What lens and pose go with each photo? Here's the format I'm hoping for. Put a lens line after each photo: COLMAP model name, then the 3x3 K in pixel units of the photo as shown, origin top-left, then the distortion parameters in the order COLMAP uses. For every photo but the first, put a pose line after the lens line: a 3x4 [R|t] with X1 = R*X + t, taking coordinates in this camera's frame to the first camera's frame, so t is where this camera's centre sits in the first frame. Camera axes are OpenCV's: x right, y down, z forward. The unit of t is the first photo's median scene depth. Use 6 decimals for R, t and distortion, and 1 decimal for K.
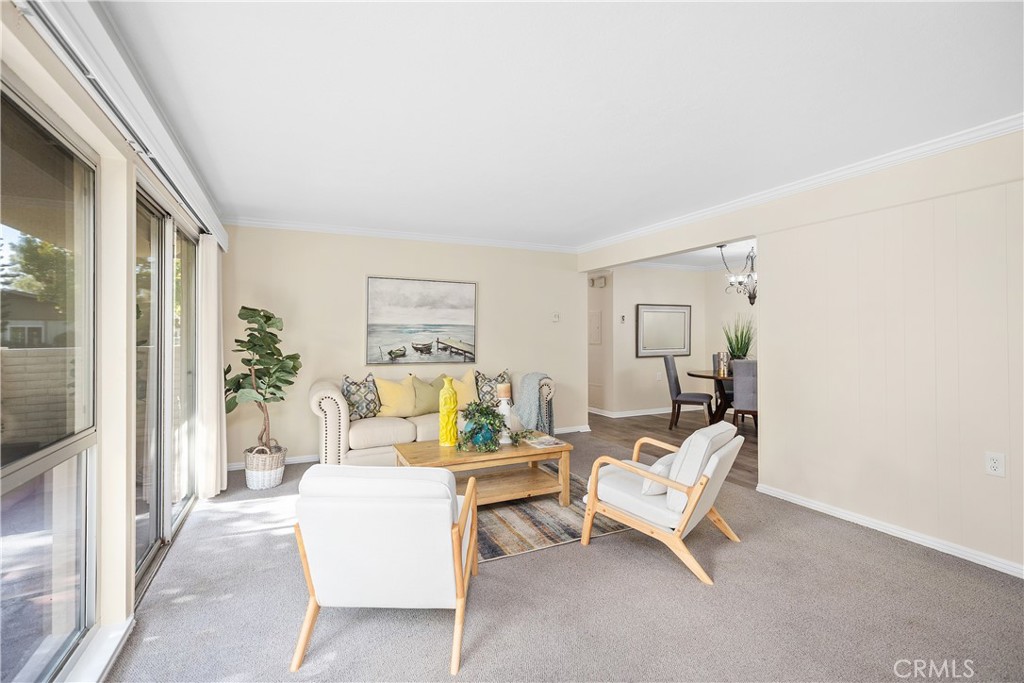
lens RADIAL K [[465.9, 0, 513.4], [0, 465.9, 335.0], [0, 0, 1]] dist [0.001333, 0.000000]
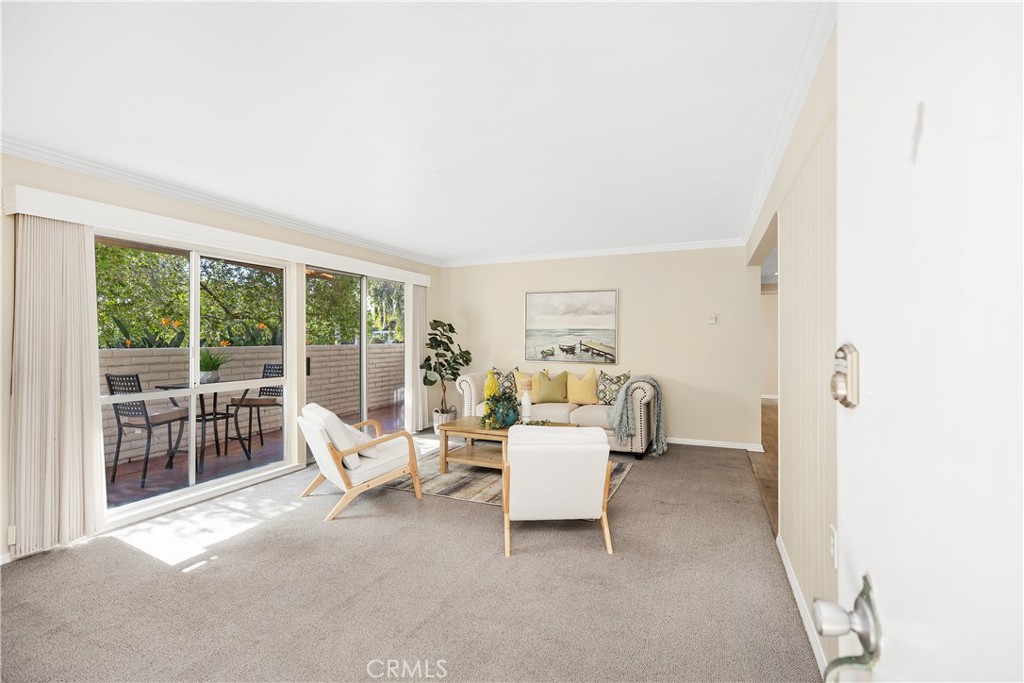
lens RADIAL K [[465.9, 0, 513.4], [0, 465.9, 335.0], [0, 0, 1]] dist [0.001333, 0.000000]
pose [[0.649020, 0.000653, -0.760771, 0.619488], [-0.003155, 0.999993, -0.001833, -0.004997], [0.760765, 0.003590, 0.649018, 0.125945]]
